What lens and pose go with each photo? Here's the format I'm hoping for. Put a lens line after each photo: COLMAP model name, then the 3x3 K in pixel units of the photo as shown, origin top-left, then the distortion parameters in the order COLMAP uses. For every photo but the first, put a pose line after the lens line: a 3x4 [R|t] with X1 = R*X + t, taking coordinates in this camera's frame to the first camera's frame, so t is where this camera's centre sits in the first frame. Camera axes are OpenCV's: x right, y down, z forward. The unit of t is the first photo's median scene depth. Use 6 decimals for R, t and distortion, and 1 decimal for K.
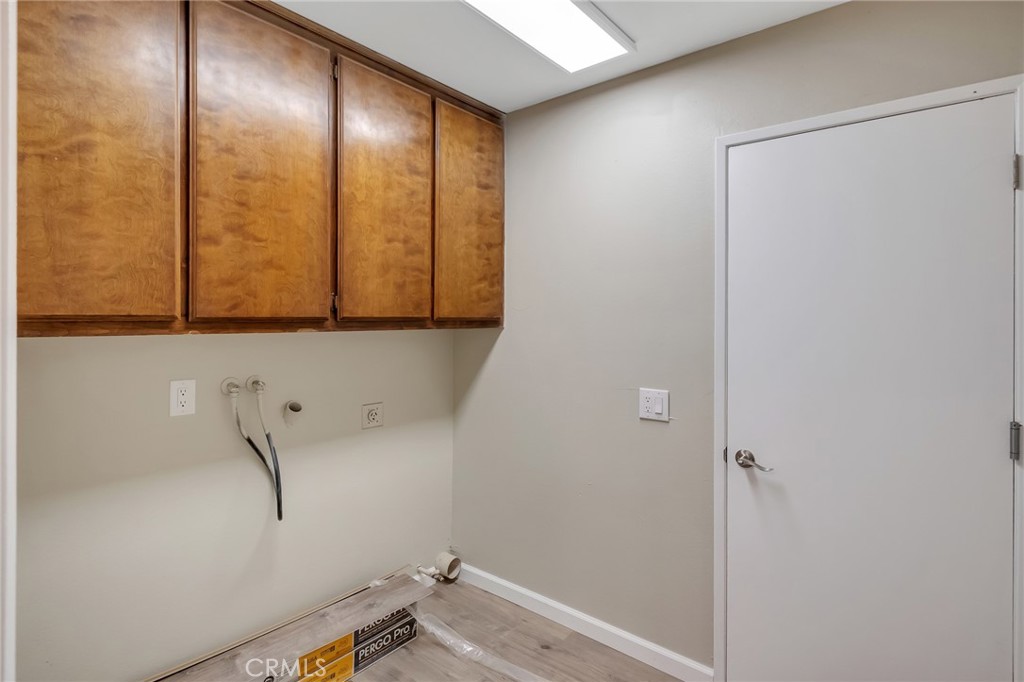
lens RADIAL K [[502.3, 0, 506.6], [0, 502.3, 319.7], [0, 0, 1]] dist [0.002229, -0.000676]
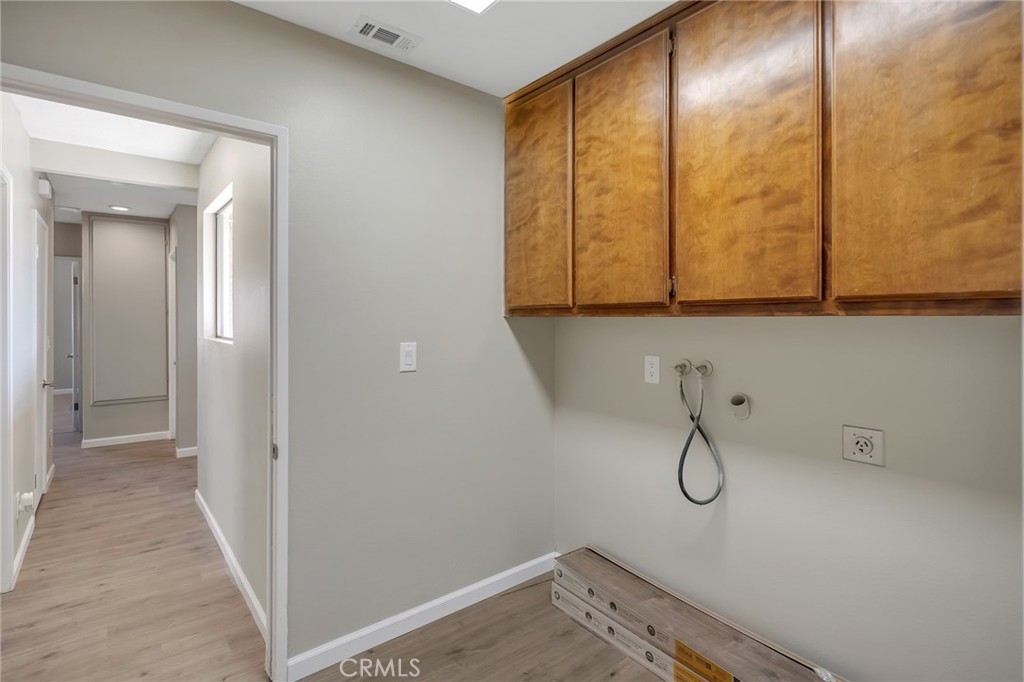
lens RADIAL K [[502.3, 0, 506.6], [0, 502.3, 319.7], [0, 0, 1]] dist [0.002229, -0.000676]
pose [[-0.208249, 0.000540, -0.978076, 0.663980], [-0.001921, 0.999998, 0.000961, 0.029335], [0.978074, 0.002079, -0.208248, 0.891759]]
